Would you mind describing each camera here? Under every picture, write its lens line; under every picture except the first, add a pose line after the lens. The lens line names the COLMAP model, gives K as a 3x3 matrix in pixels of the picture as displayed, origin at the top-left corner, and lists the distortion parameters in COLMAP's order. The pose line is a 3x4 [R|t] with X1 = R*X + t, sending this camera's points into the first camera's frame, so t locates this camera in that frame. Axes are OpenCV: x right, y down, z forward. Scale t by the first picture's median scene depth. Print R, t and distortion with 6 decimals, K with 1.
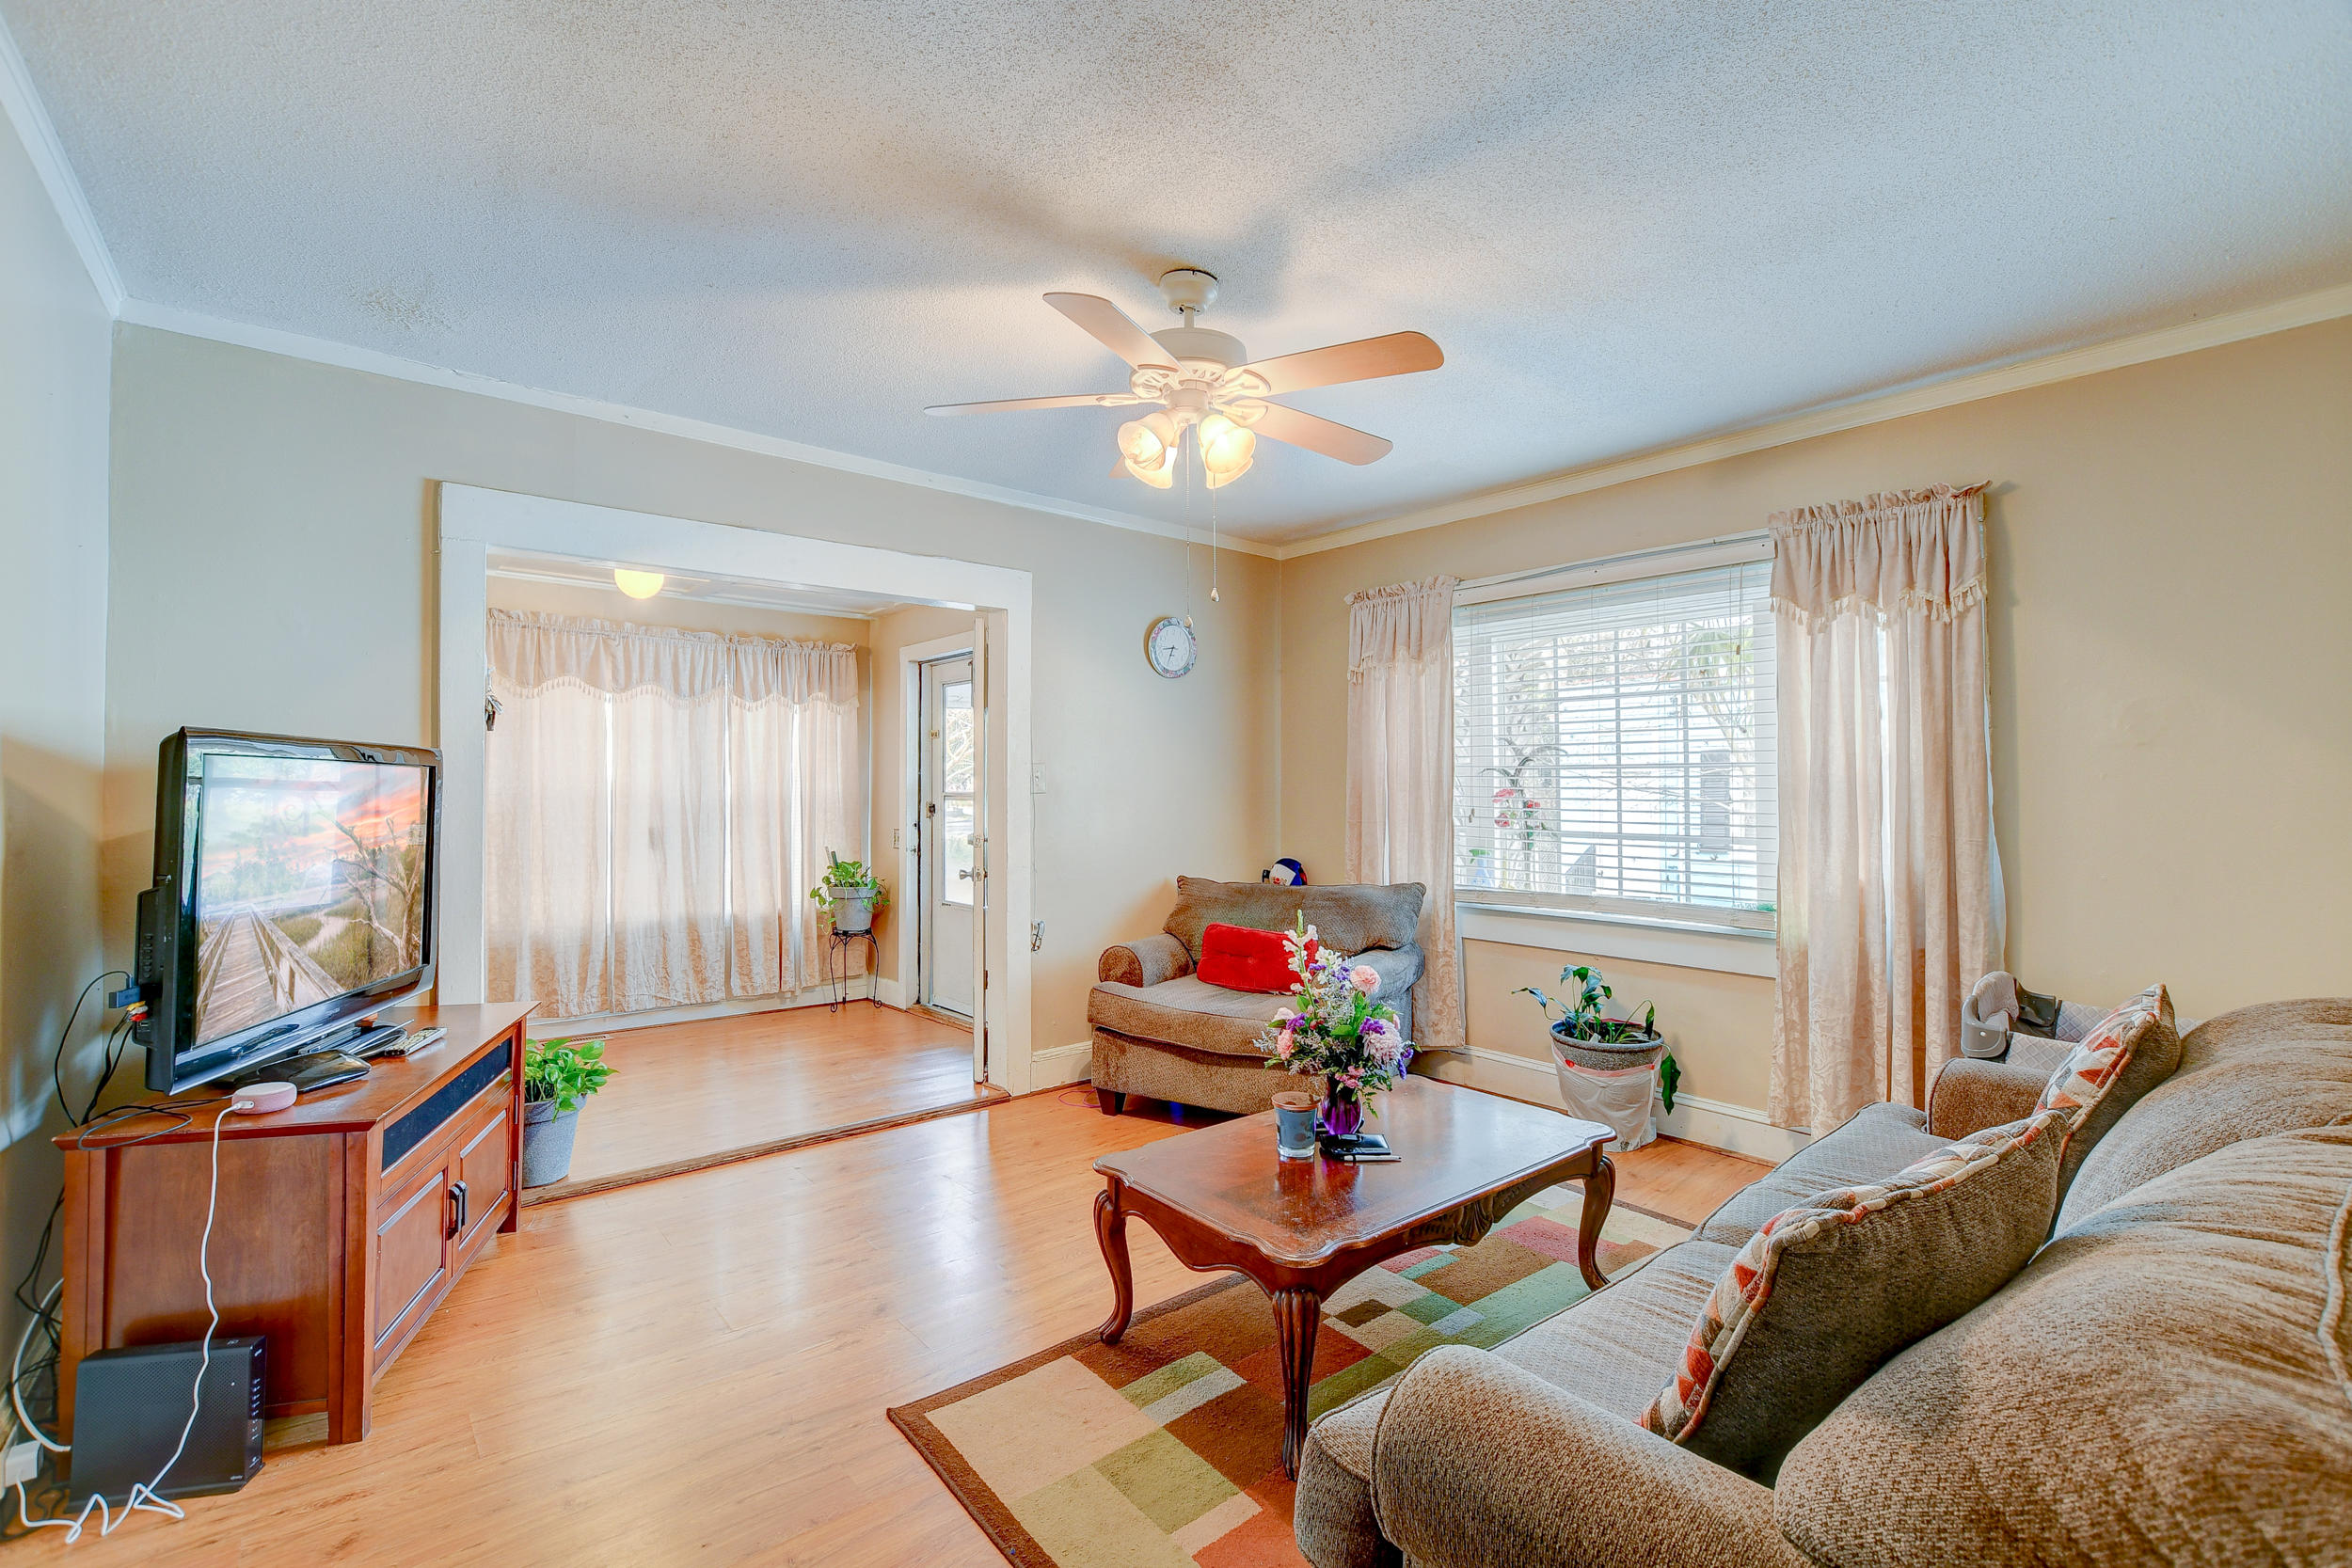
lens RADIAL K [[1000.2, 0, 1137.8], [0, 1000.2, 770.9], [0, 0, 1]] dist [-0.014819, 0.004314]
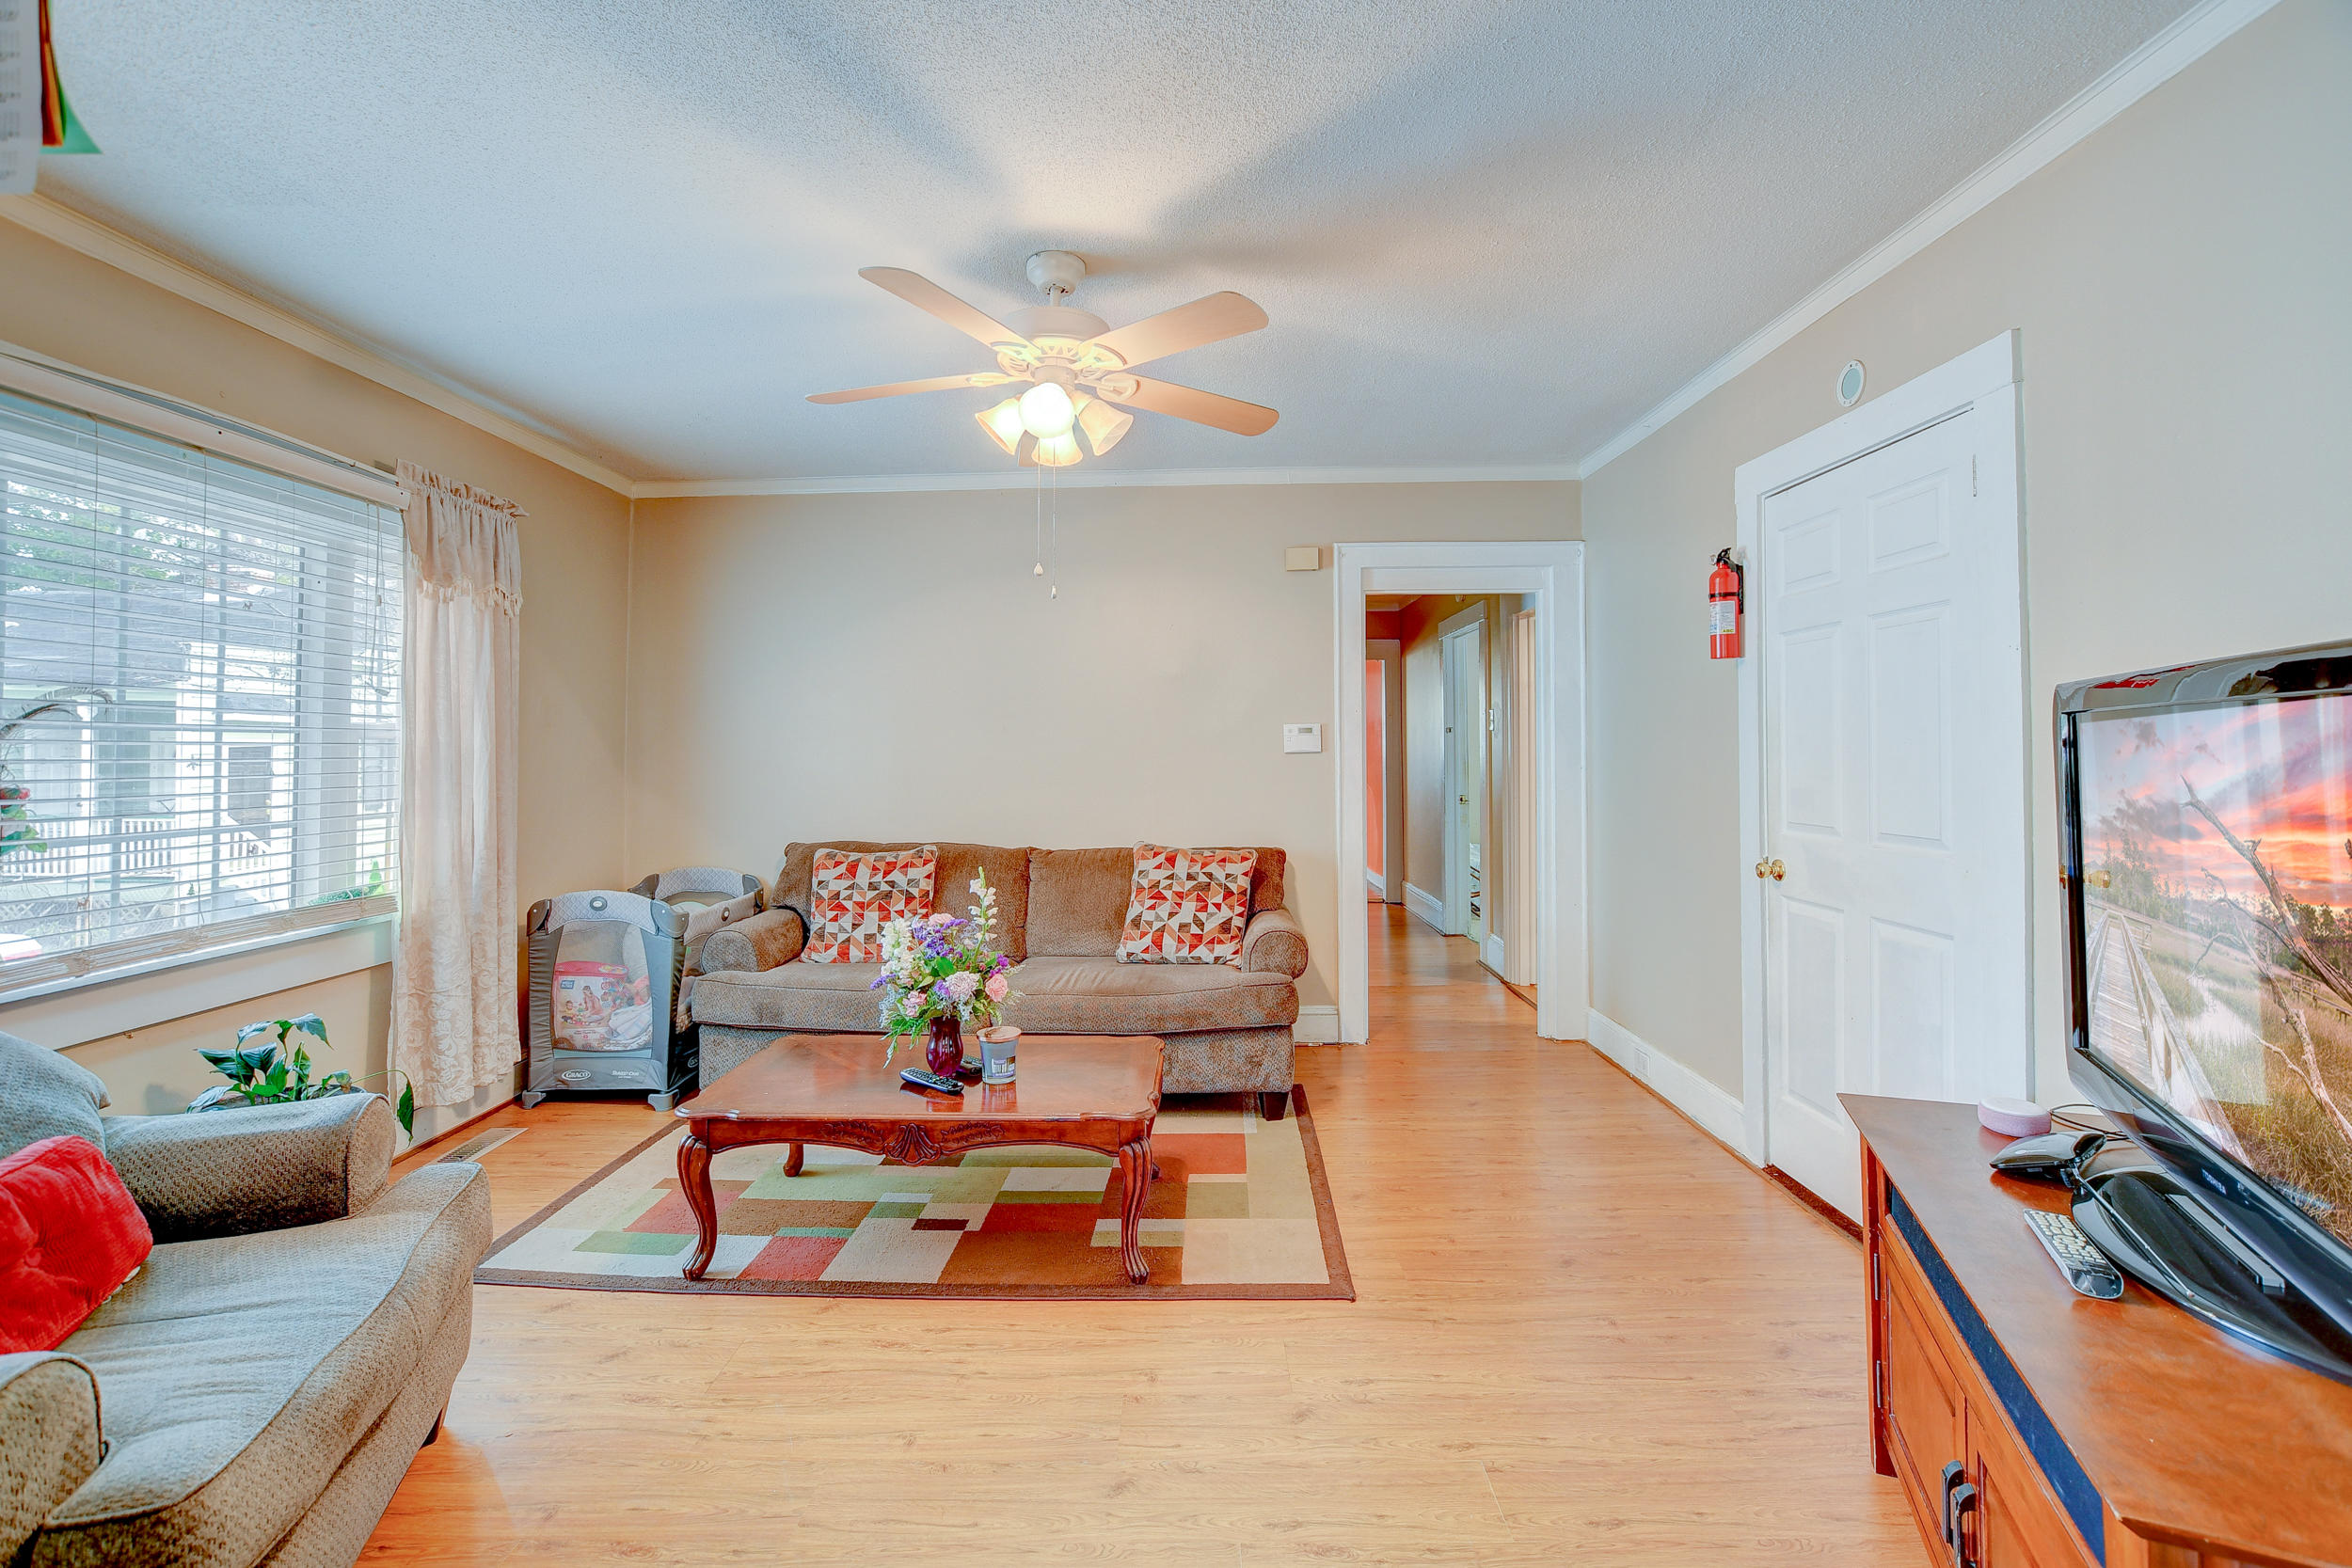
lens RADIAL K [[1091.5, 0, 1176.0], [0, 1091.5, 784.0], [0, 0, 1]] dist [-0.047007, 0.010139]
pose [[-0.797020, -0.016721, 0.603722, -0.754255], [-0.007411, 0.999812, 0.017908, 0.024390], [-0.603908, 0.009799, -0.796994, 1.917268]]
